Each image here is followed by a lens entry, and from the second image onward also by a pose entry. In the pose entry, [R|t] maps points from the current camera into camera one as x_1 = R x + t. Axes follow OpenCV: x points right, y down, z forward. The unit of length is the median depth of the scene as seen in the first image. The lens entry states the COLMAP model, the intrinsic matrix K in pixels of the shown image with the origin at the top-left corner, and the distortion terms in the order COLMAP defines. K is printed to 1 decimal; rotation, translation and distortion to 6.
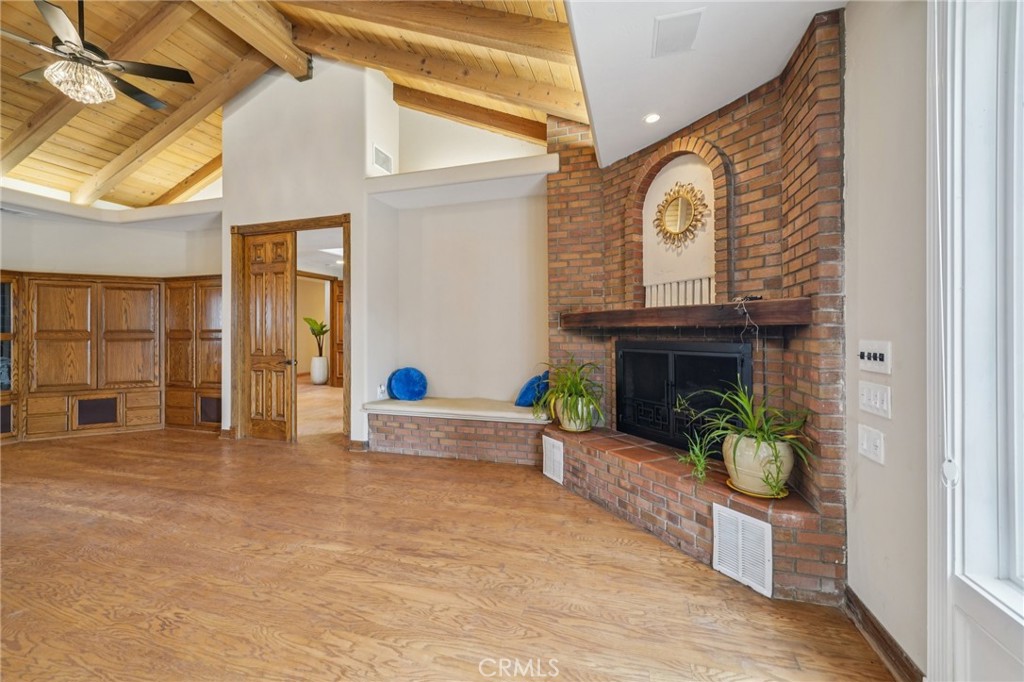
lens RADIAL K [[422.0, 0, 512.2], [0, 422.0, 330.1], [0, 0, 1]] dist [-0.002108, -0.000077]
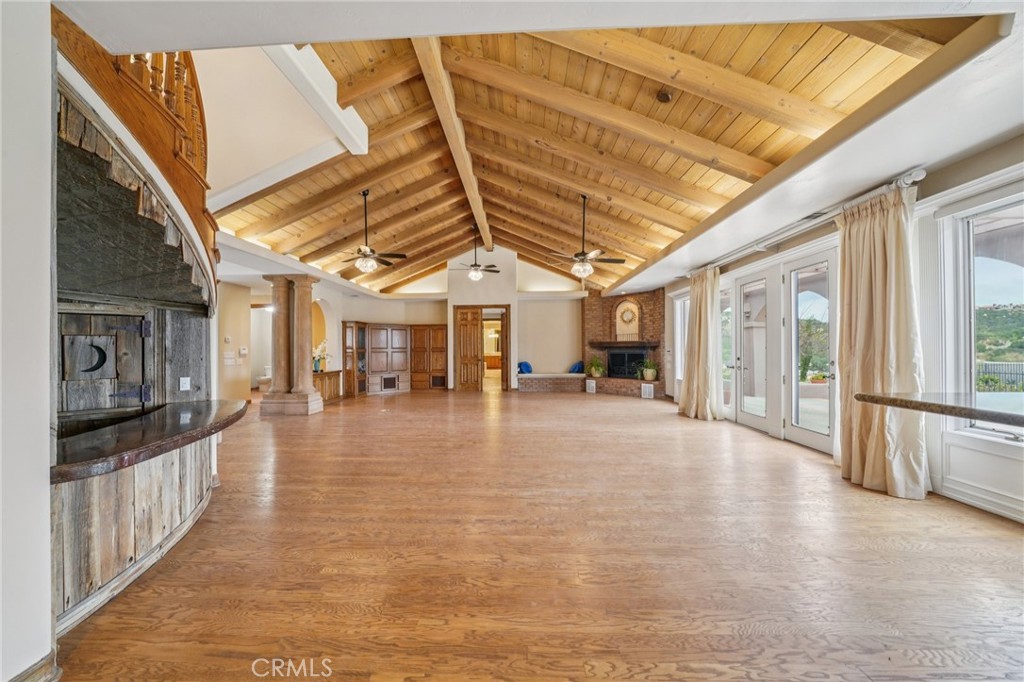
lens RADIAL K [[389.8, 0, 507.0], [0, 389.8, 347.9], [0, 0, 1]] dist [-0.002439, -0.000022]
pose [[0.966954, -0.001682, 0.254945, -1.384504], [0.001611, 0.999999, 0.000487, 0.002869], [-0.254945, -0.000060, 0.966955, -1.876653]]
